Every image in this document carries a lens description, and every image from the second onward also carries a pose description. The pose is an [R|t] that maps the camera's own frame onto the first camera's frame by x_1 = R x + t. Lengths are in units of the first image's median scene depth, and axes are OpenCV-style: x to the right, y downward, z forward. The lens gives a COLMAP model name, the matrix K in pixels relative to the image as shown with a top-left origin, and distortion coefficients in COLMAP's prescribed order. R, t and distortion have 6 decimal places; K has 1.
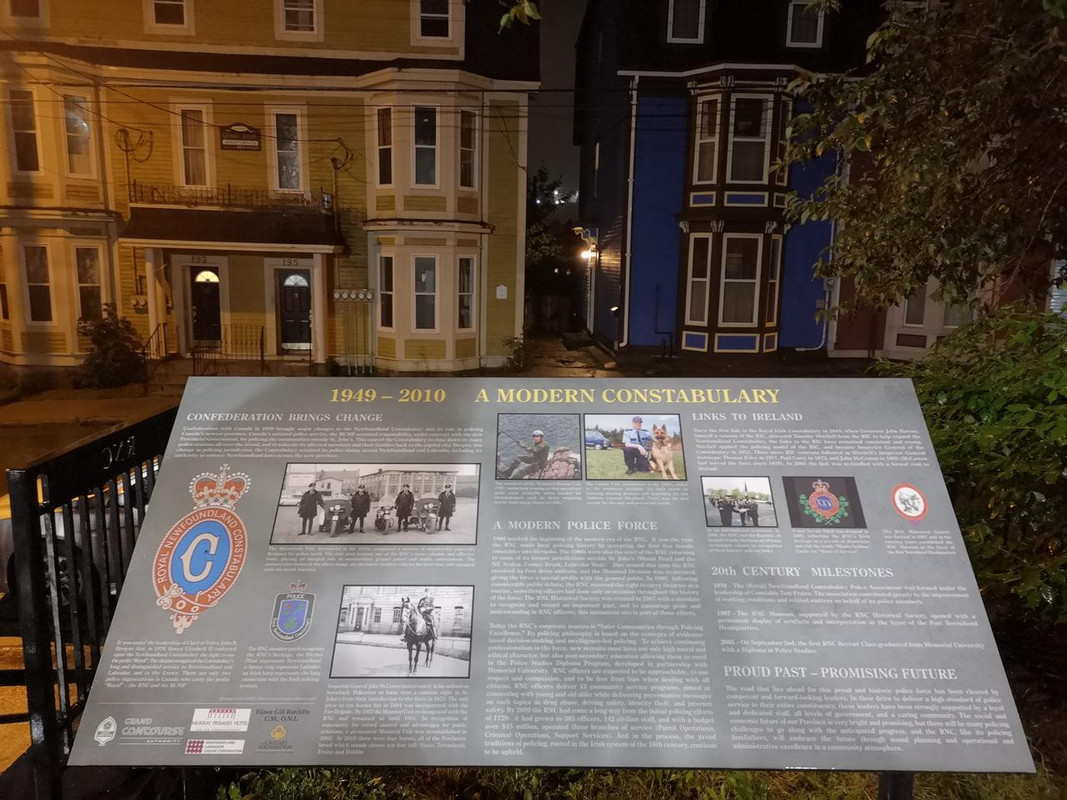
lens RADIAL K [[797.2, 0, 533.5], [0, 797.2, 400.0], [0, 0, 1]] dist [0.062972, -0.054412]
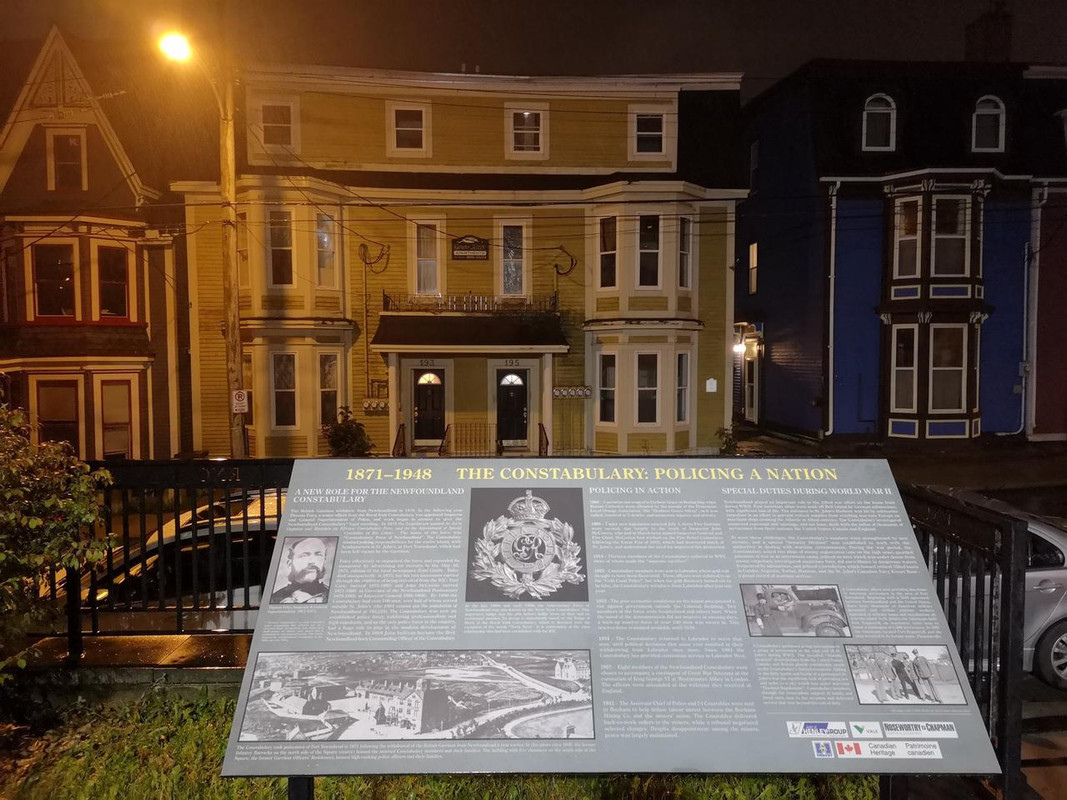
lens RADIAL K [[797.2, 0, 533.5], [0, 797.2, 400.0], [0, 0, 1]] dist [0.062972, -0.054412]
pose [[0.999633, -0.025416, 0.009407, -0.294413], [0.026339, 0.992863, -0.116316, -0.002294], [-0.006383, 0.116521, 0.993168, -0.022860]]
